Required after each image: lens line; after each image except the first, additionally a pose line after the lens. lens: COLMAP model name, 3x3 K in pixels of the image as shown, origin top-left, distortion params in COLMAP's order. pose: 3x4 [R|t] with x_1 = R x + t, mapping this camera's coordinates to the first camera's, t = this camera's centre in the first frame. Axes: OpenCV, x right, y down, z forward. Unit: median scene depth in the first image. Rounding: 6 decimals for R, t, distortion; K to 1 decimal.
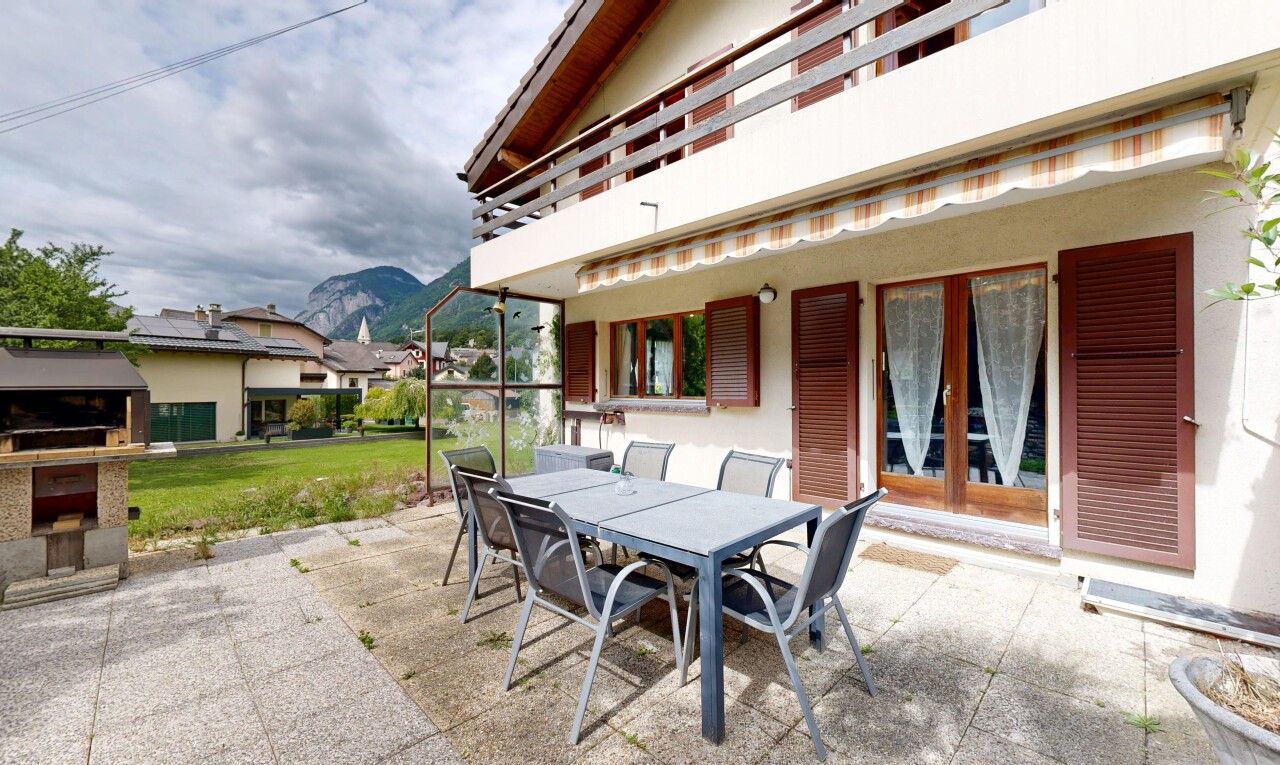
lens RADIAL K [[497.2, 0, 632.2], [0, 497.2, 389.1], [0, 0, 1]] dist [-0.003948, -0.000629]
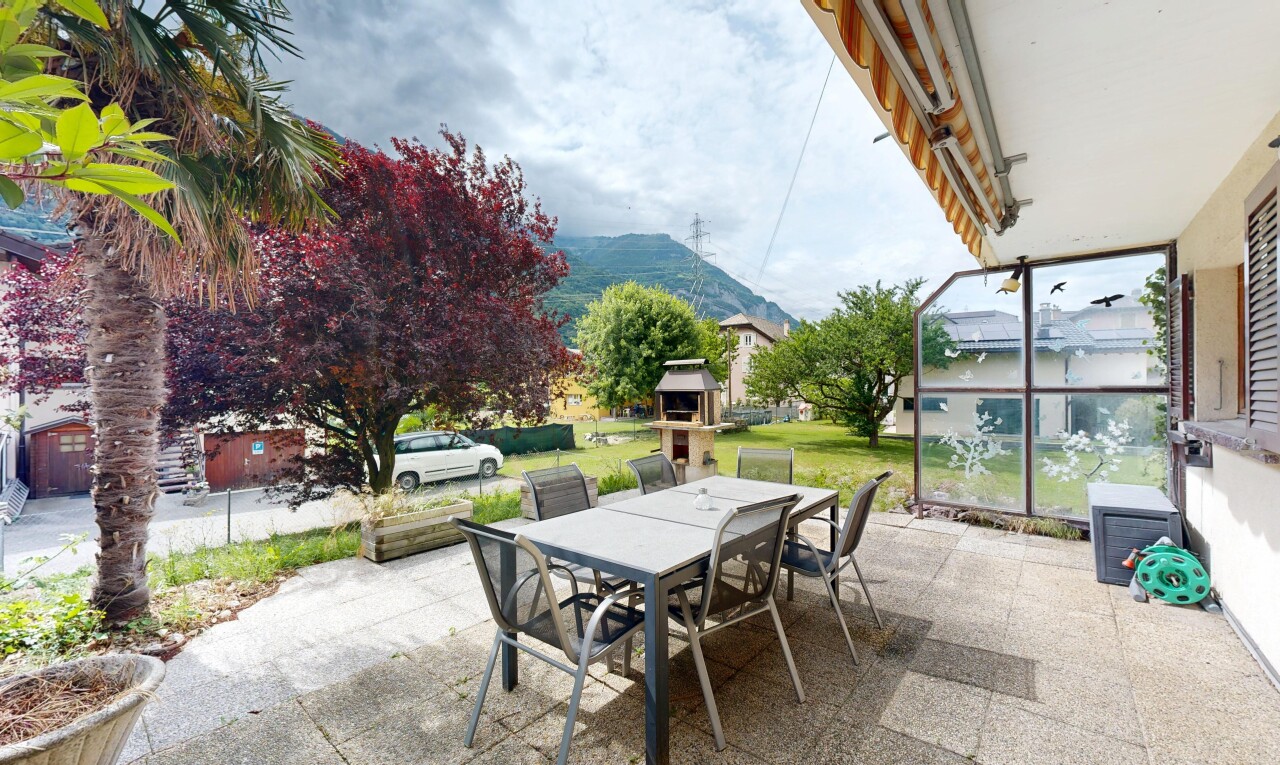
lens RADIAL K [[497.2, 0, 648.6], [0, 497.2, 389.6], [0, 0, 1]] dist [-0.003948, -0.000629]
pose [[0.085489, 0.008617, -0.996302, 0.413474], [0.001471, 0.999960, 0.008775, -0.012294], [0.996338, -0.002216, 0.085473, 0.358911]]
